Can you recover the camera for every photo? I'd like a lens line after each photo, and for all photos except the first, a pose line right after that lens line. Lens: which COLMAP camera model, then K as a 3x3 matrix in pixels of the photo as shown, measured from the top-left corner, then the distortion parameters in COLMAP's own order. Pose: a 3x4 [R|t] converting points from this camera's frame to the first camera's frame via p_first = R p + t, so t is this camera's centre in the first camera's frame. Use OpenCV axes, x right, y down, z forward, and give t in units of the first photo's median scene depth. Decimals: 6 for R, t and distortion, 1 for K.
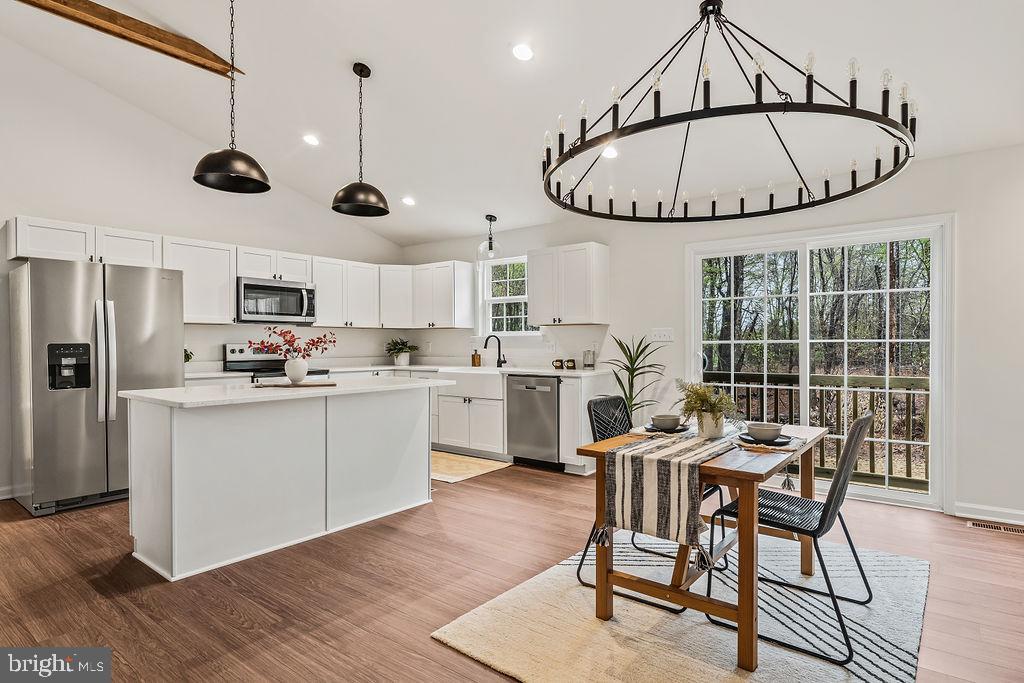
lens RADIAL K [[503.6, 0, 535.4], [0, 503.6, 350.3], [0, 0, 1]] dist [0.003256, -0.003516]
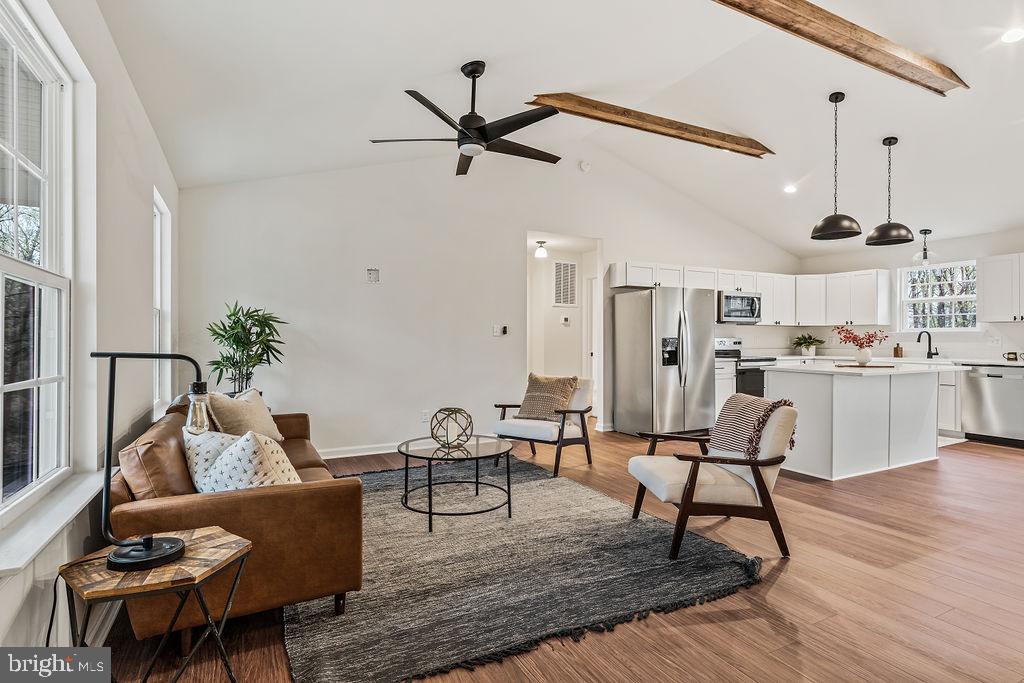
lens RADIAL K [[503.6, 0, 515.5], [0, 503.6, 337.4], [0, 0, 1]] dist [0.003256, -0.003516]
pose [[0.906217, -0.000242, -0.422813, -0.505938], [-0.007211, 0.999846, -0.016027, 0.011773], [0.422752, 0.017573, 0.906075, -0.503929]]
